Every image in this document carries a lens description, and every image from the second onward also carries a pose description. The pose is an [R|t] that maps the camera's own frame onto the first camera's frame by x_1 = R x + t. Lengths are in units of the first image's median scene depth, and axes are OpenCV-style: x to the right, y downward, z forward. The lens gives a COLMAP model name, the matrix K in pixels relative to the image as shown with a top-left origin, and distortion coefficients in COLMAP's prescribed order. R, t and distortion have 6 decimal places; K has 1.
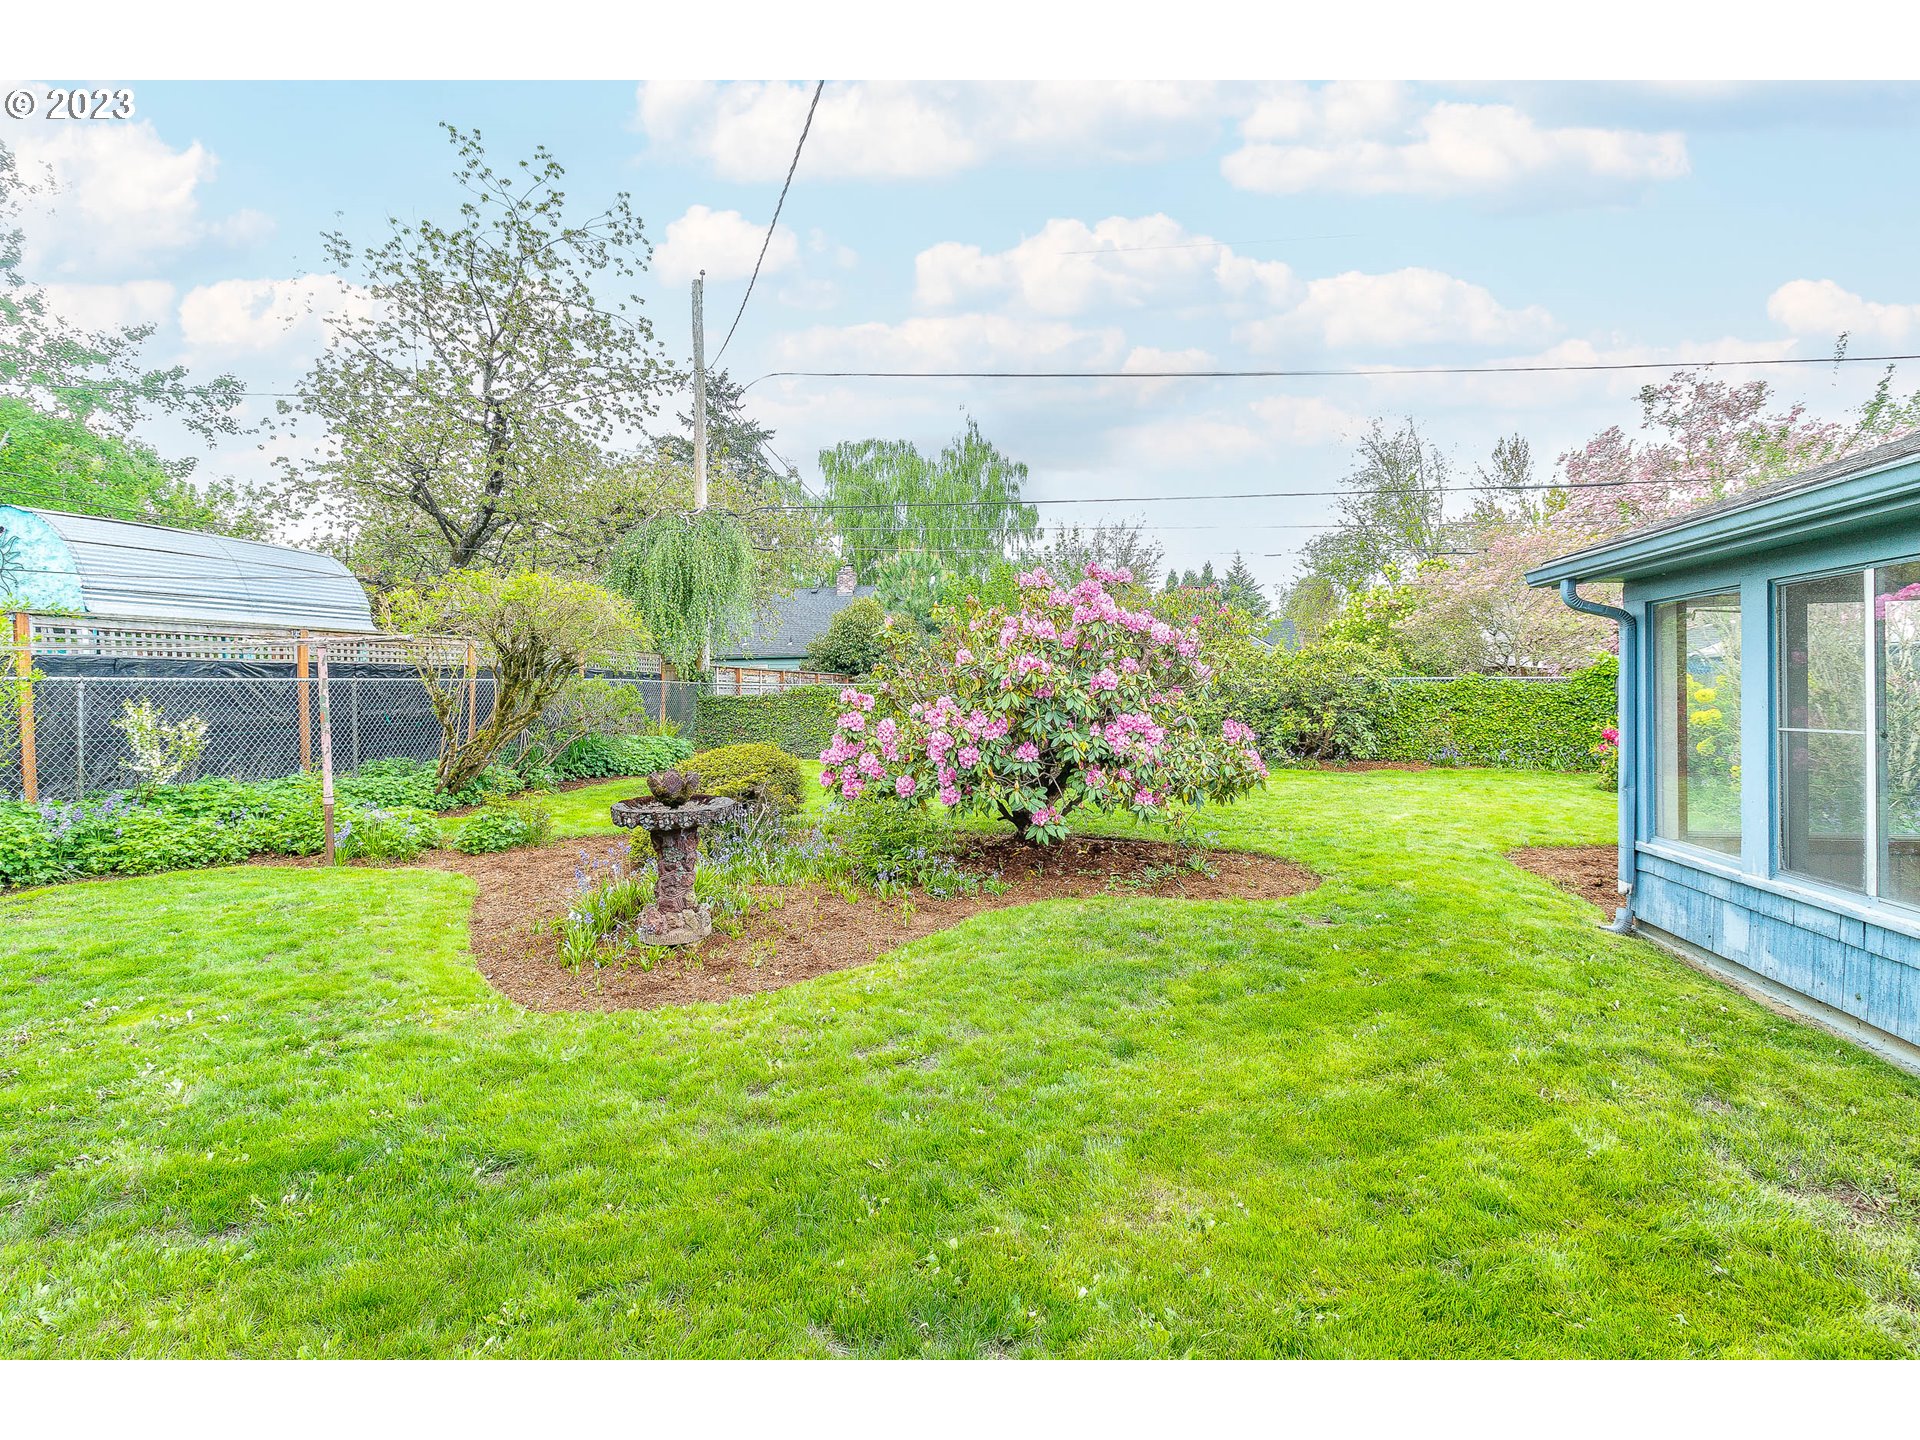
lens RADIAL K [[897.5, 0, 964.0], [0, 897.5, 700.6], [0, 0, 1]] dist [0.023022, -0.016047]
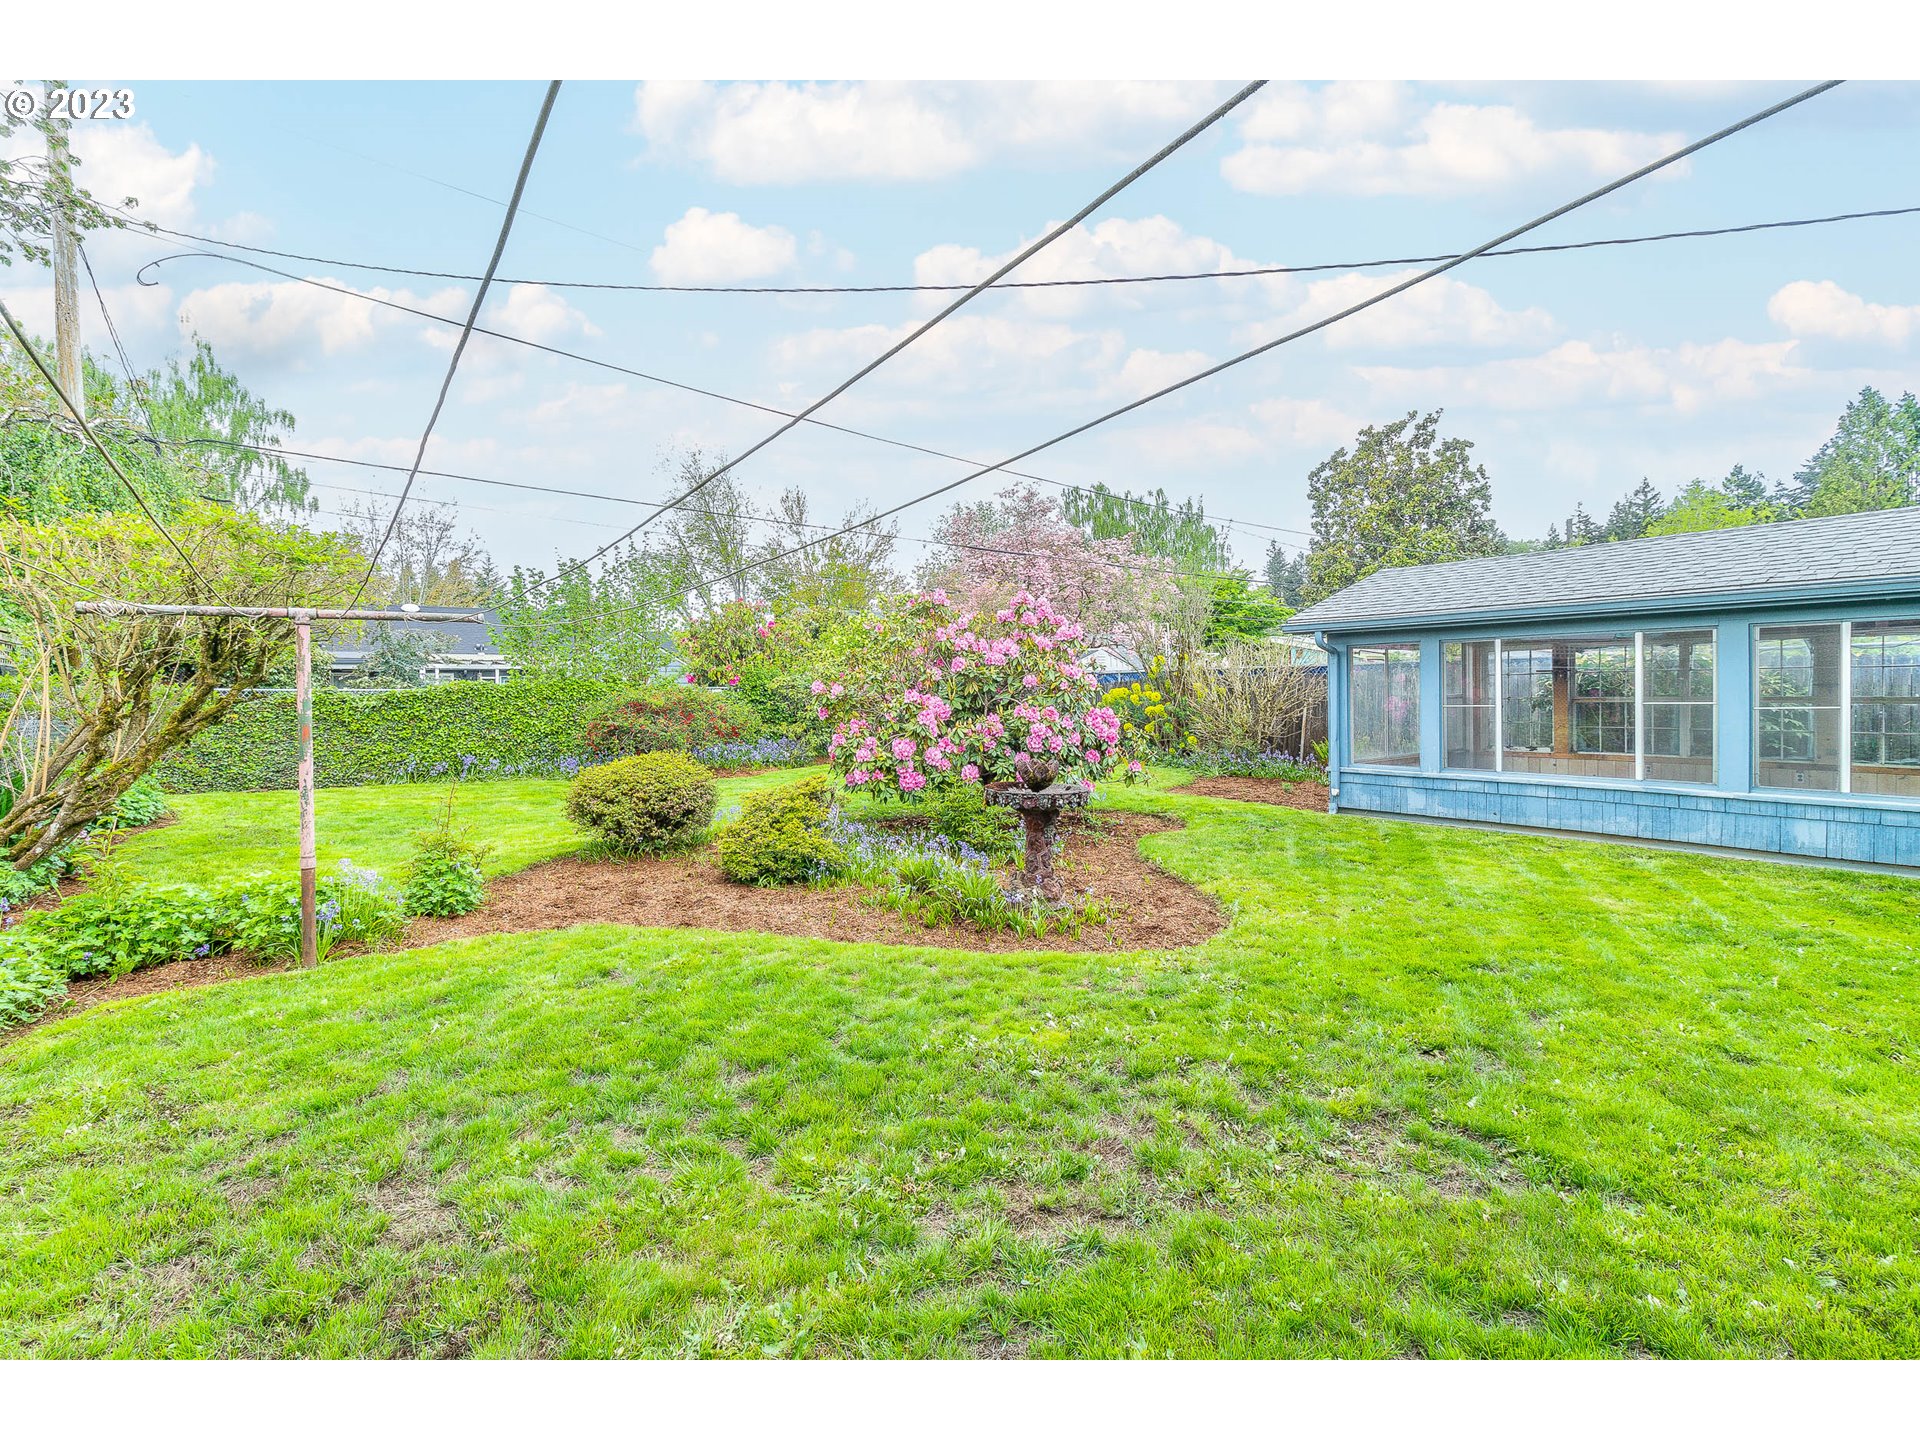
lens RADIAL K [[897.5, 0, 964.0], [0, 897.5, 700.6], [0, 0, 1]] dist [0.023022, -0.016047]
pose [[0.659912, -0.006317, 0.751316, -0.433414], [0.015657, 0.999863, -0.005346, 0.003559], [-0.751179, 0.015291, 0.659921, 0.114185]]
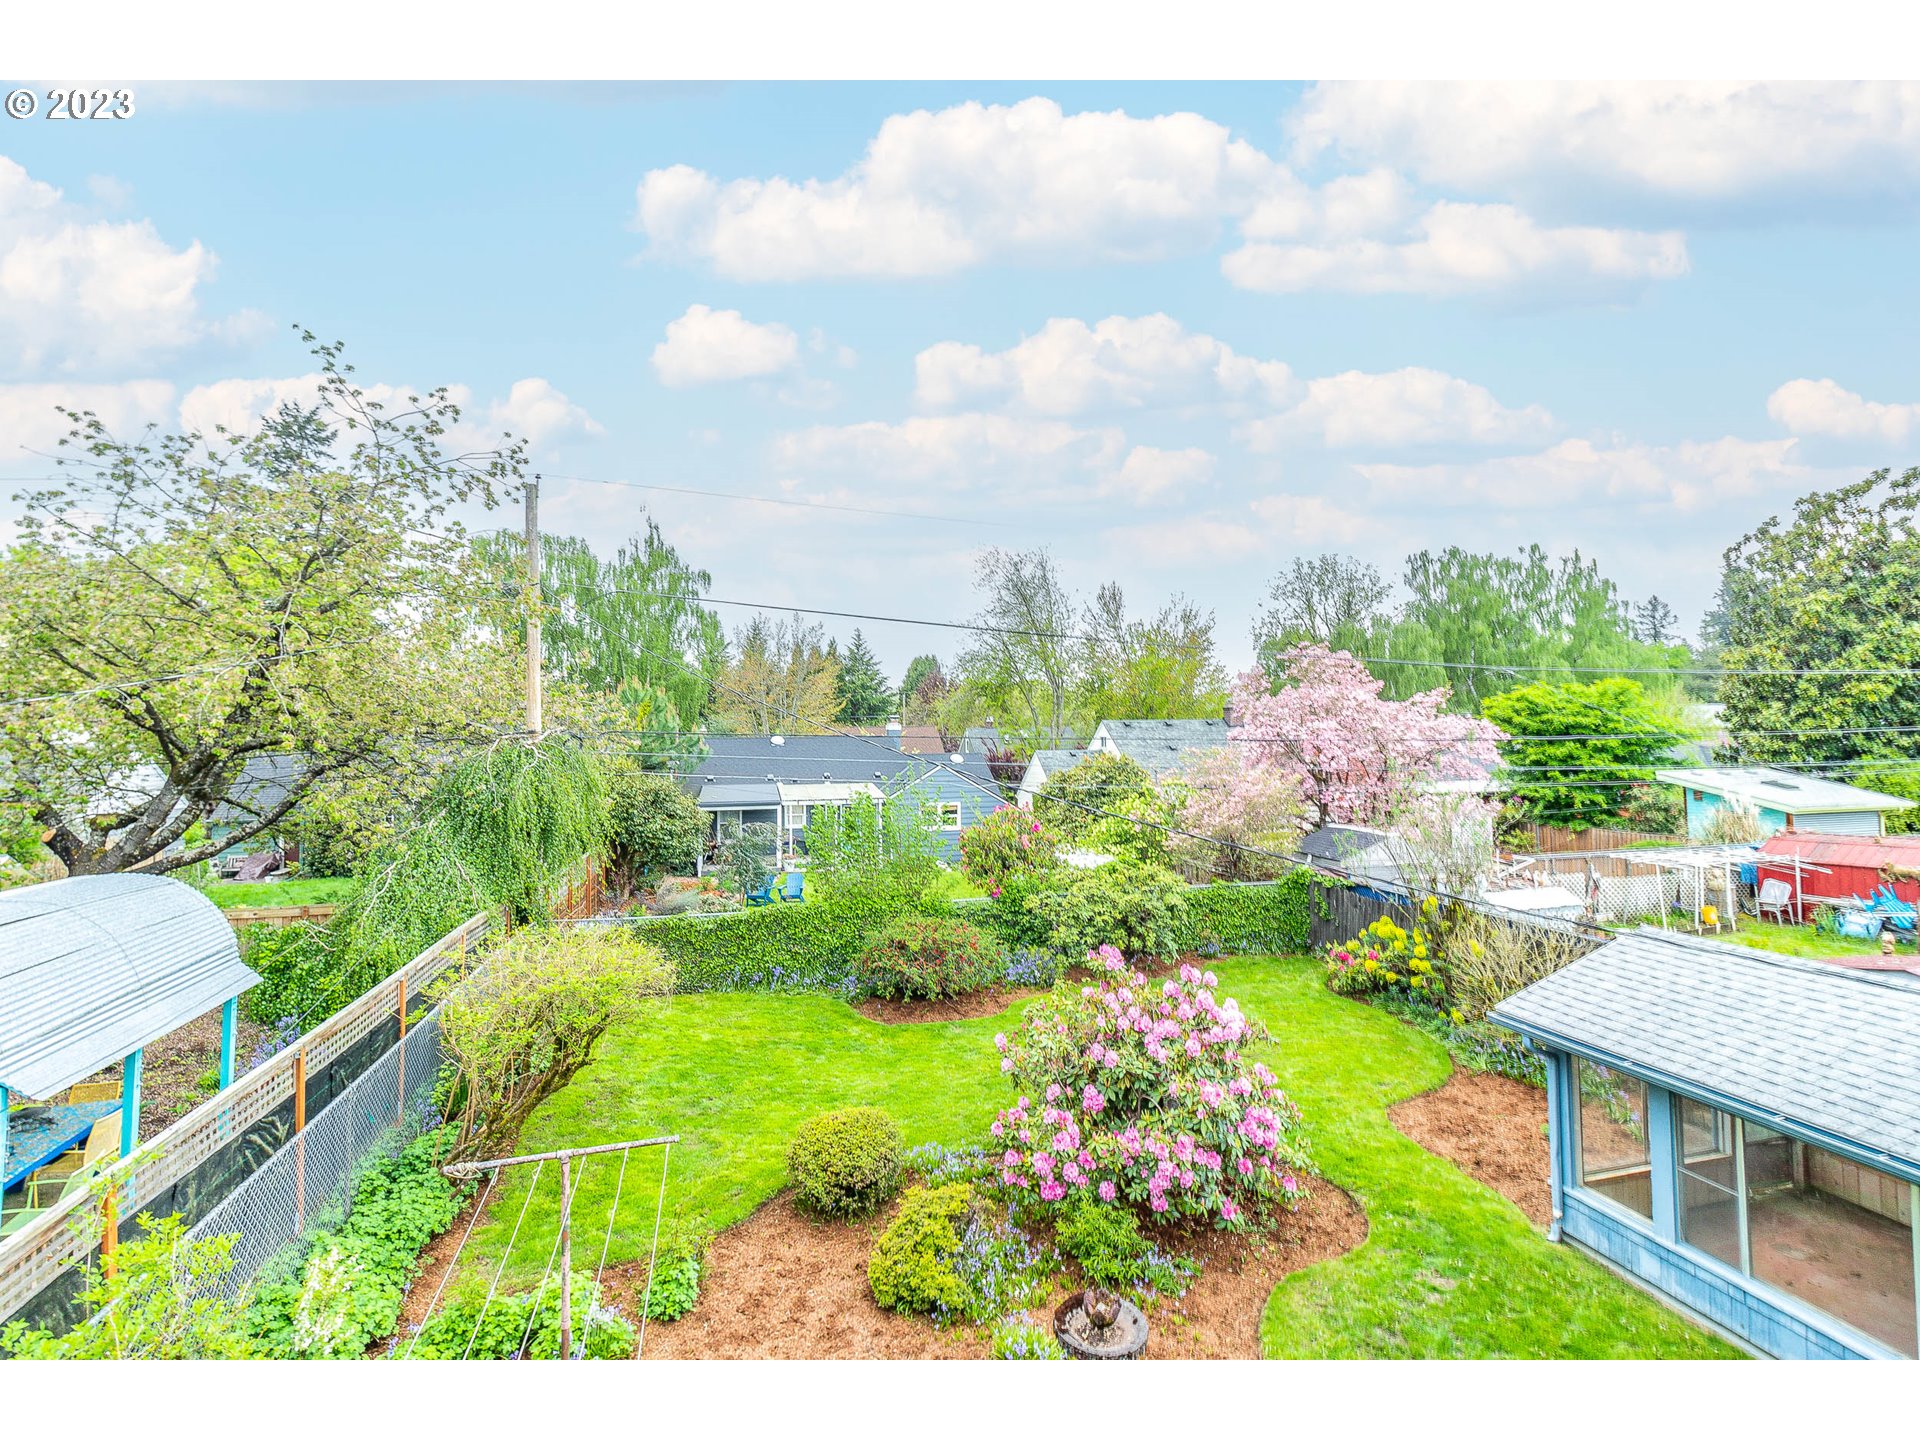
lens RADIAL K [[898.6, 0, 959.3], [0, 898.6, 674.5], [0, 0, 1]] dist [0.013601, -0.004907]
pose [[0.894857, 0.026487, 0.445567, -0.384091], [0.003188, 0.997833, -0.065719, -0.250529], [-0.446342, 0.060230, 0.892833, -0.034513]]
